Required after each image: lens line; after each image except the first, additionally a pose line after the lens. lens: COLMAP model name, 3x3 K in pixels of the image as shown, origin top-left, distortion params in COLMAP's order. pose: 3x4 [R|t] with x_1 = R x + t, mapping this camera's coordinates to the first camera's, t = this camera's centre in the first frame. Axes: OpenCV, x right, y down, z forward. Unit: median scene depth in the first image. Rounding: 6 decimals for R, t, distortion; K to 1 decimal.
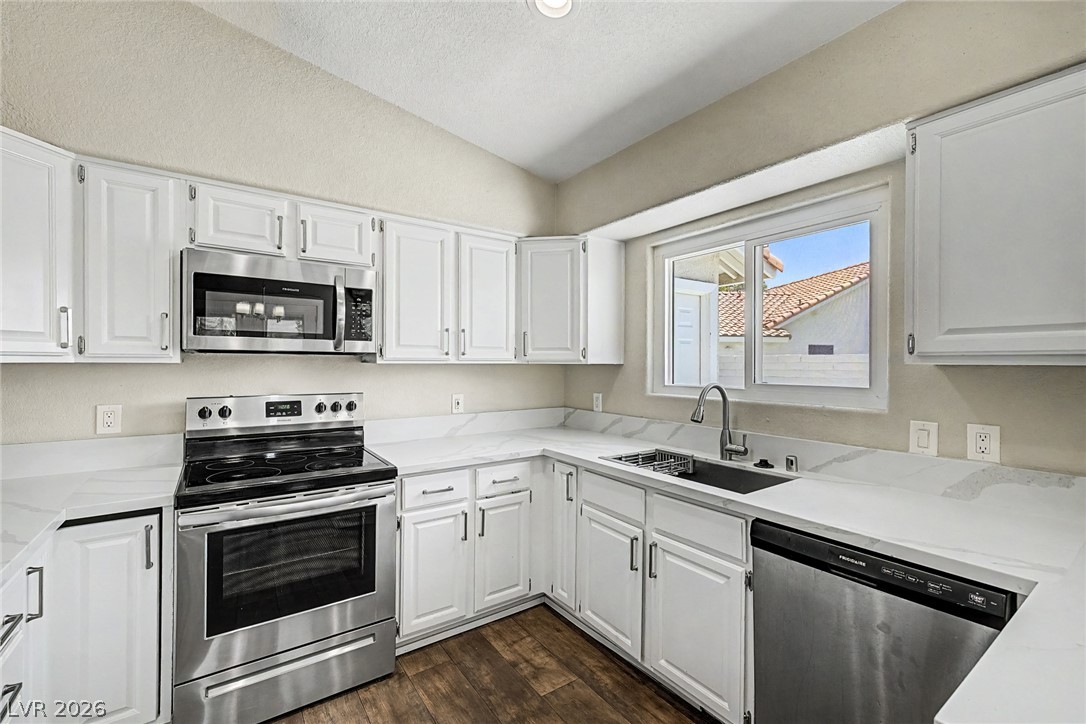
lens RADIAL K [[460.6, 0, 535.7], [0, 460.6, 362.3], [0, 0, 1]] dist [0.001116, -0.000225]
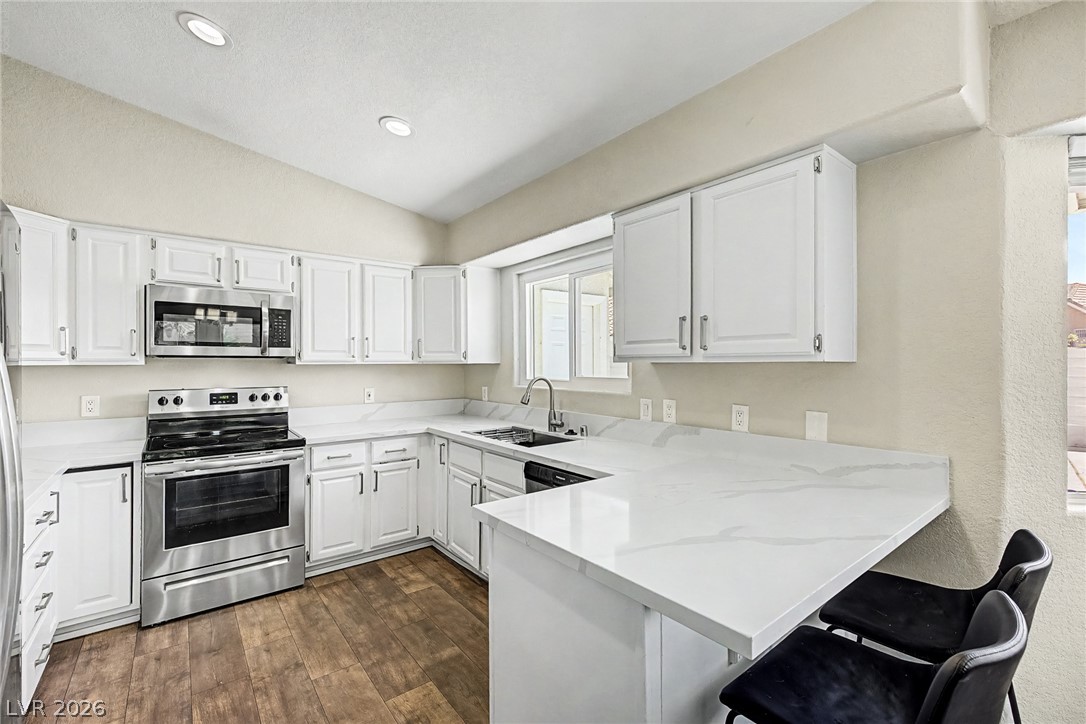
lens RADIAL K [[472.6, 0, 541.4], [0, 472.6, 359.2], [0, 0, 1]] dist [-0.001610, -0.000262]
pose [[0.998431, -0.006469, 0.055618, 0.308787], [0.006789, 0.999961, -0.005561, 0.000429], [-0.055580, 0.005930, 0.998437, -0.436139]]
